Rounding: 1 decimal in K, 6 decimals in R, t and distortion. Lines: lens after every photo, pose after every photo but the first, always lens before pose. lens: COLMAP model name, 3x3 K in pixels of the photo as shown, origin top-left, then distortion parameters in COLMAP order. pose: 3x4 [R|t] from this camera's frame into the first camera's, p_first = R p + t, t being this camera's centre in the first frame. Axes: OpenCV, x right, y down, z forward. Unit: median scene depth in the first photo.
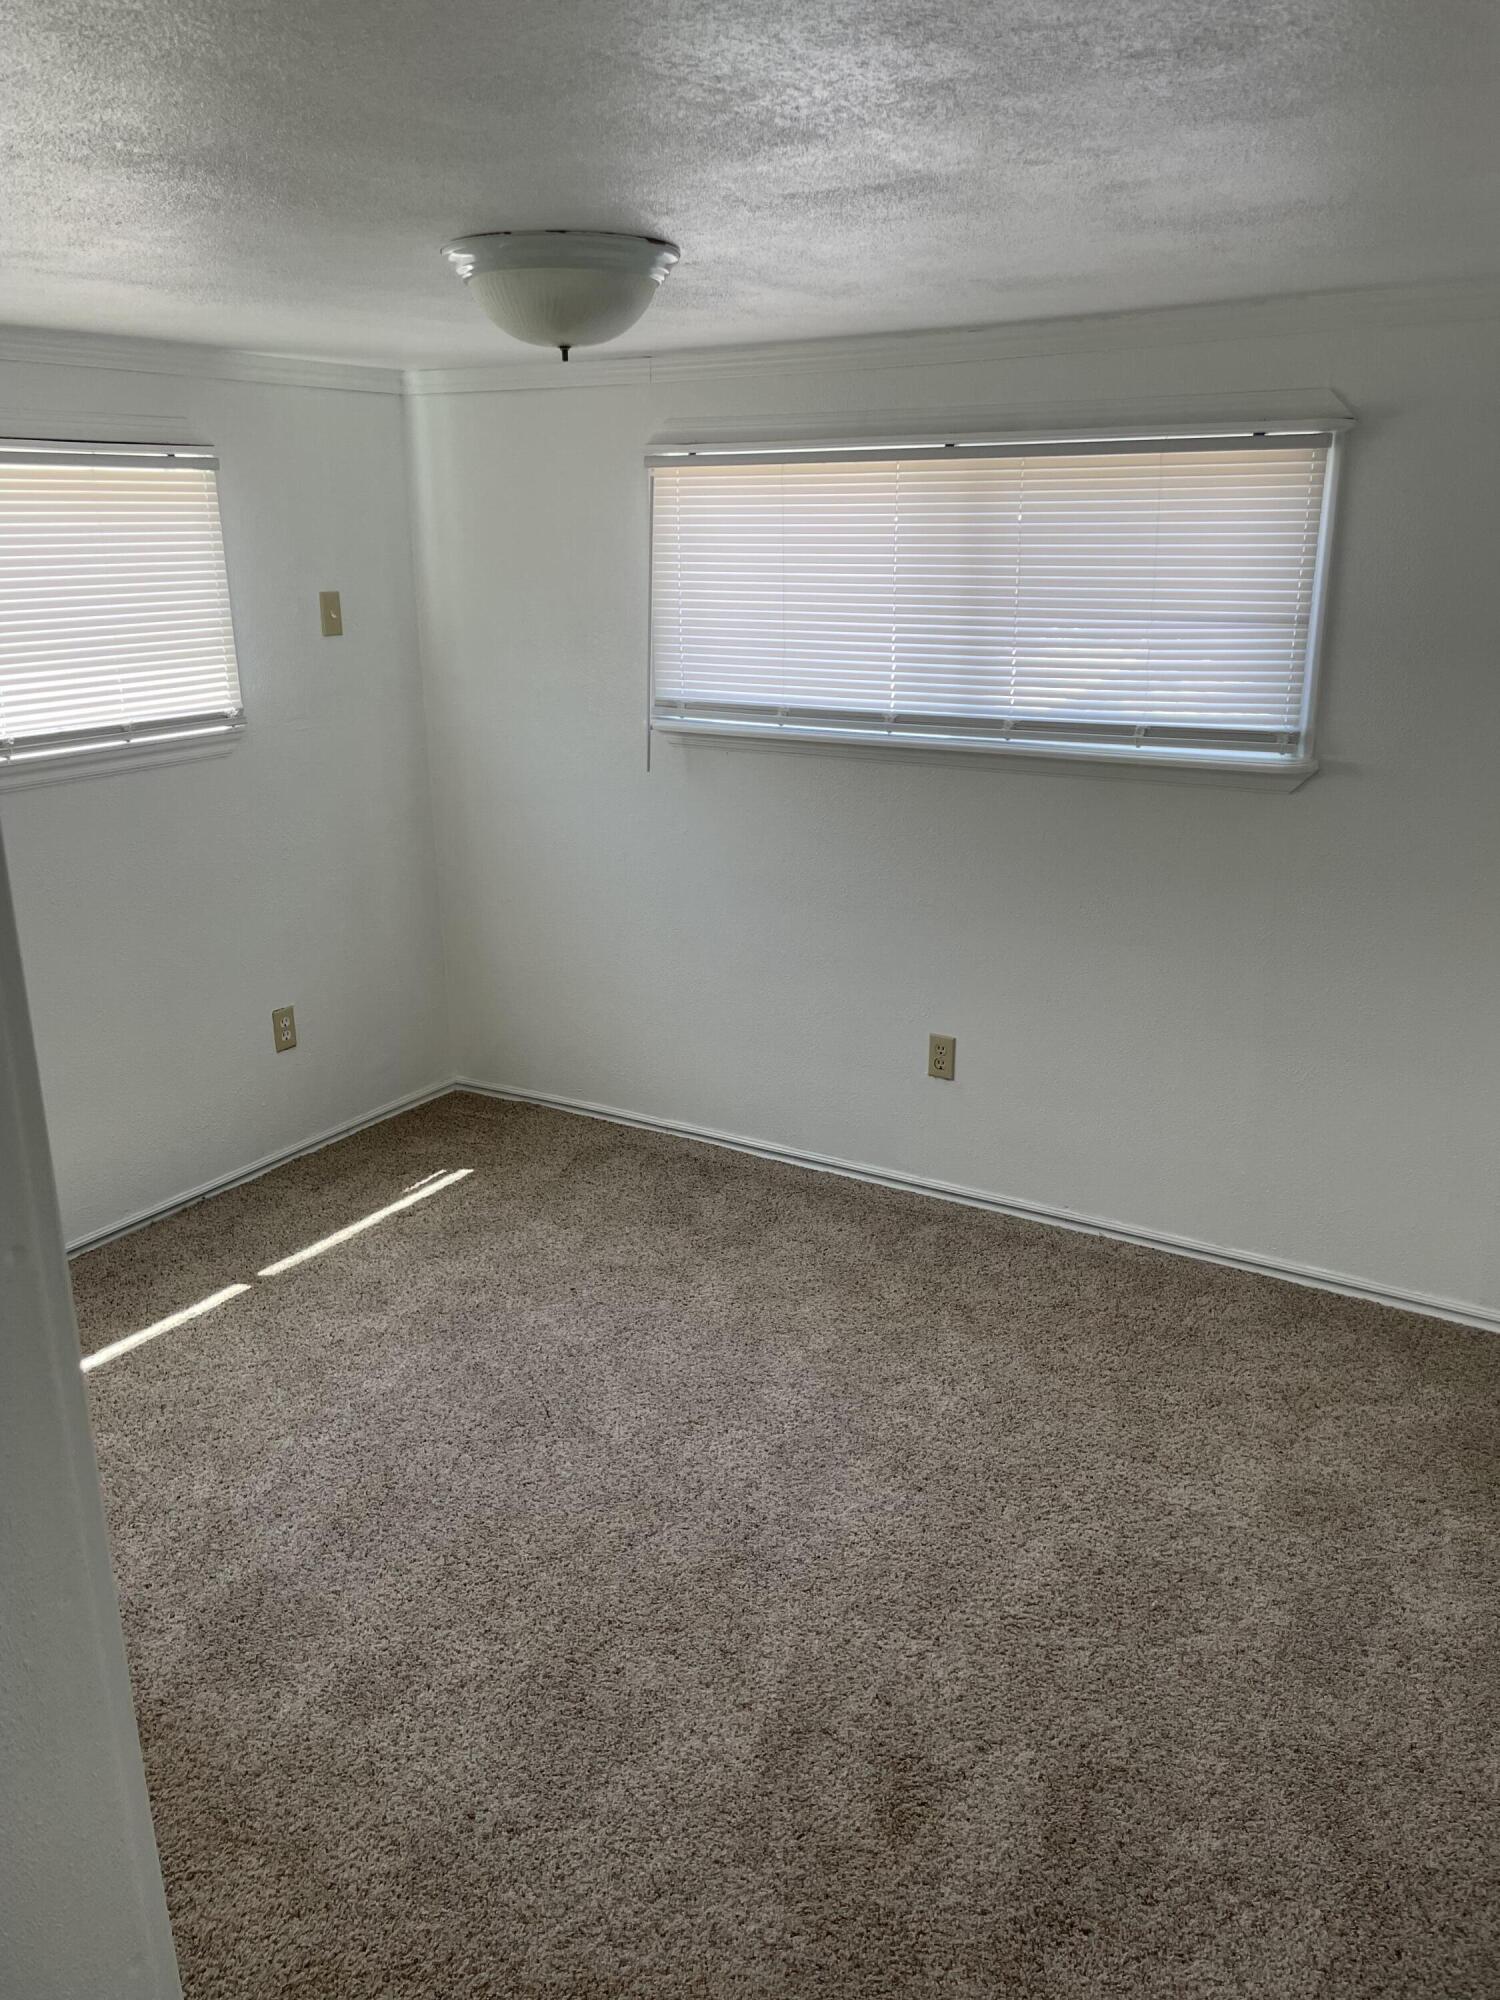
lens RADIAL K [[1548.5, 0, 747.0], [0, 1548.5, 989.4], [0, 0, 1]] dist [0.116743, -0.147612]
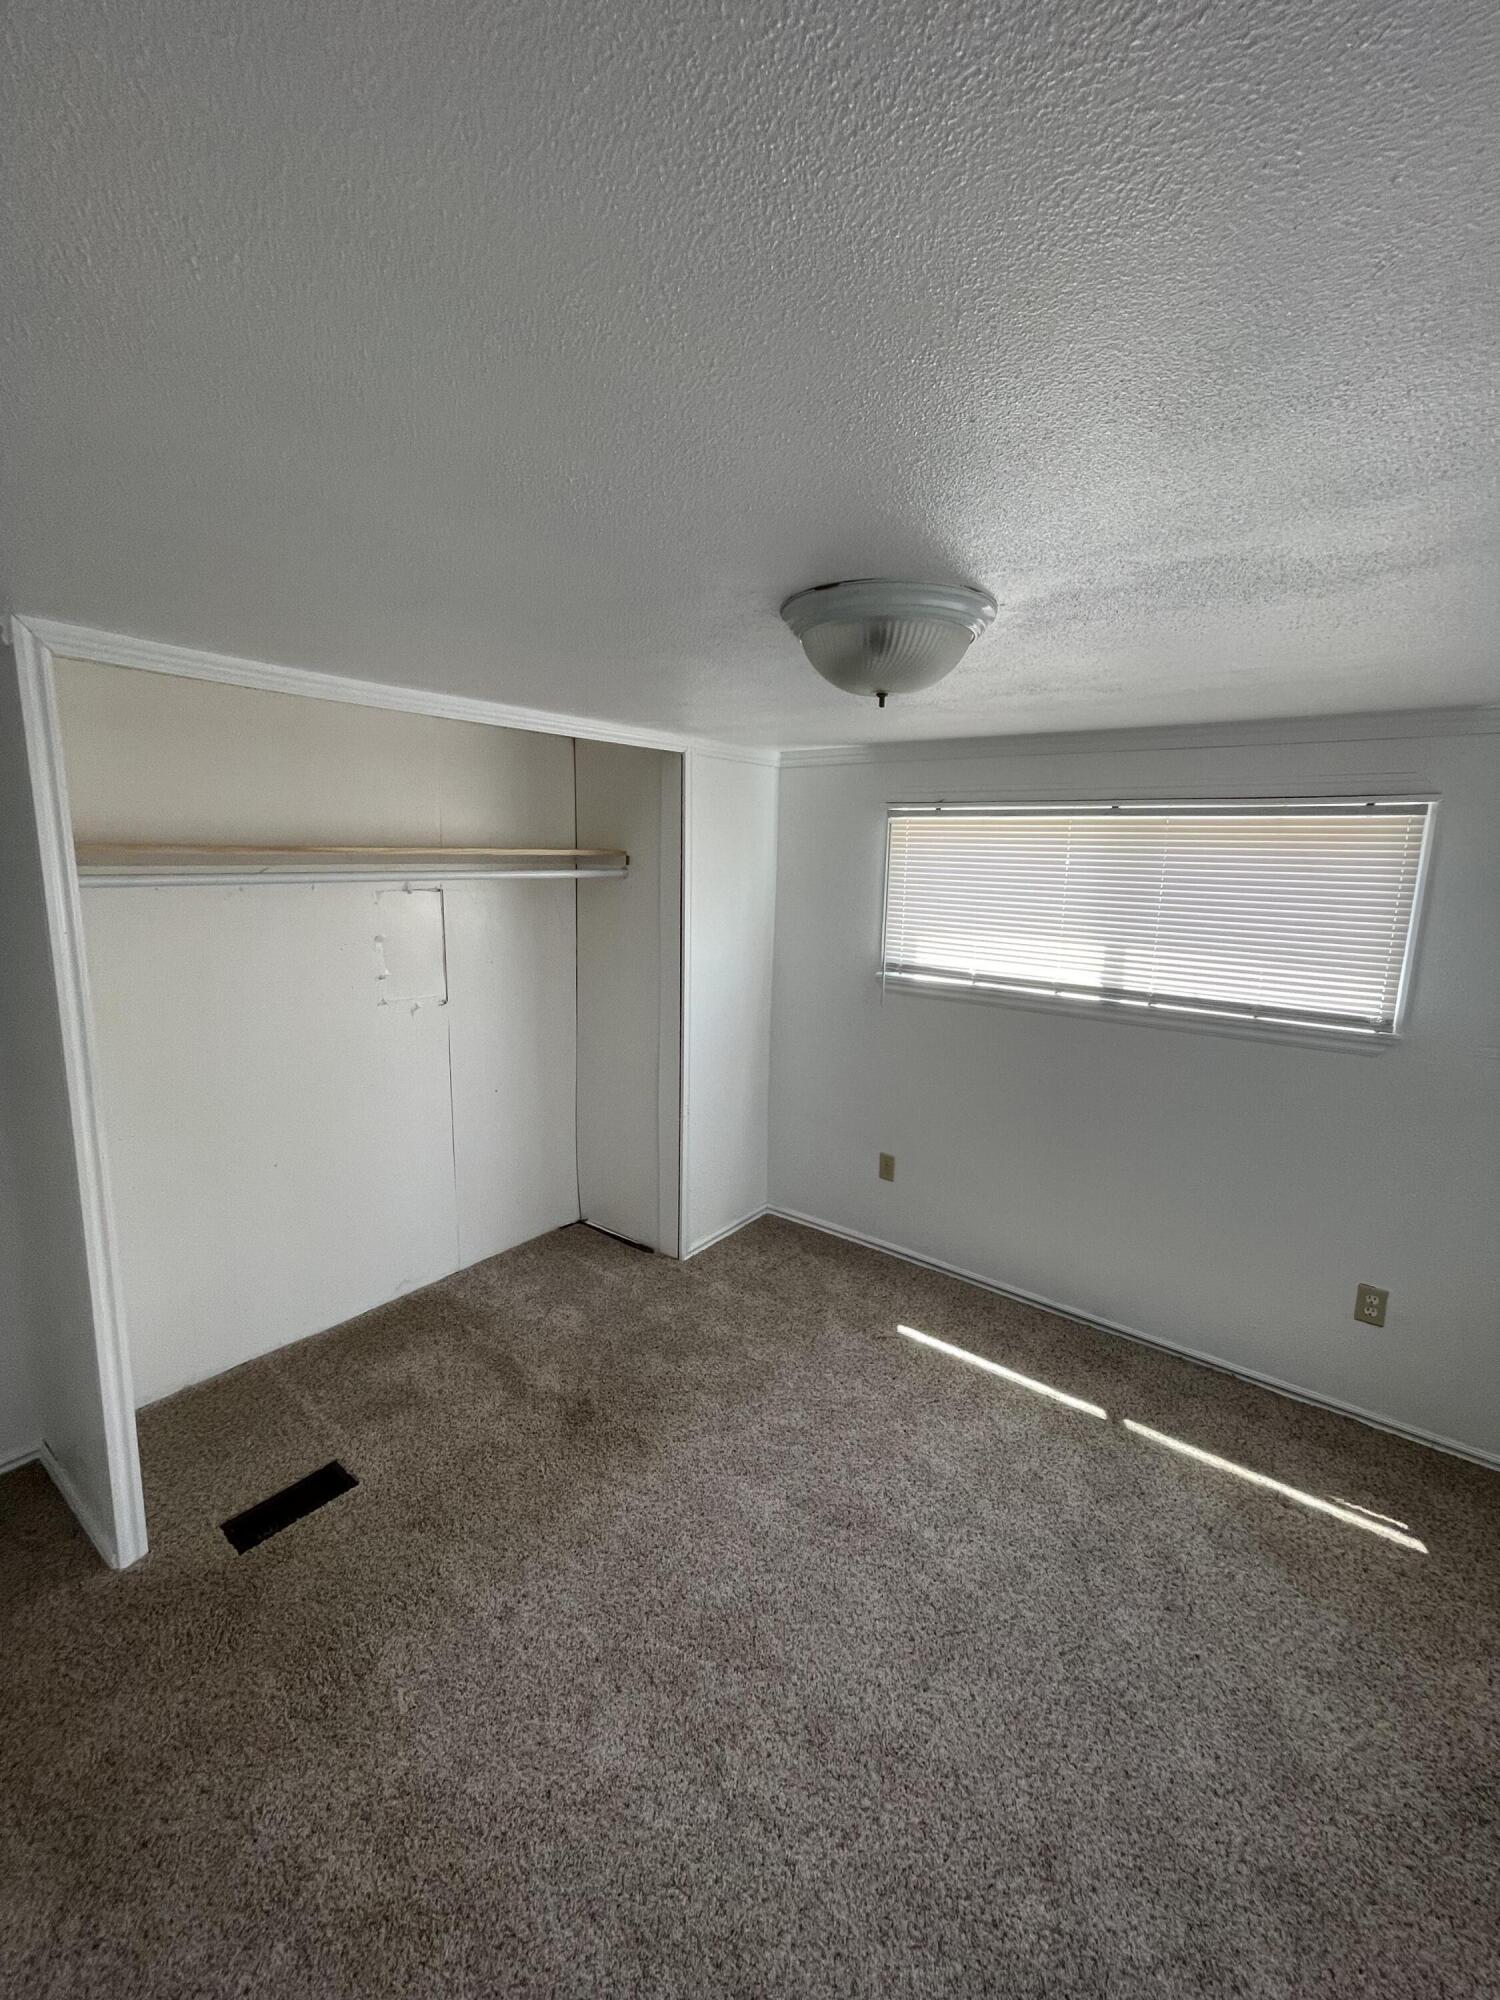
lens RADIAL K [[815.3, 0, 761.3], [0, 815.3, 995.1], [0, 0, 1]] dist [0.005587, 0.000167]
pose [[-0.095373, 0.187587, -0.977607, 0.289143], [-0.307836, 0.928386, 0.208174, -0.178813], [0.946647, 0.320797, -0.030797, 0.588842]]
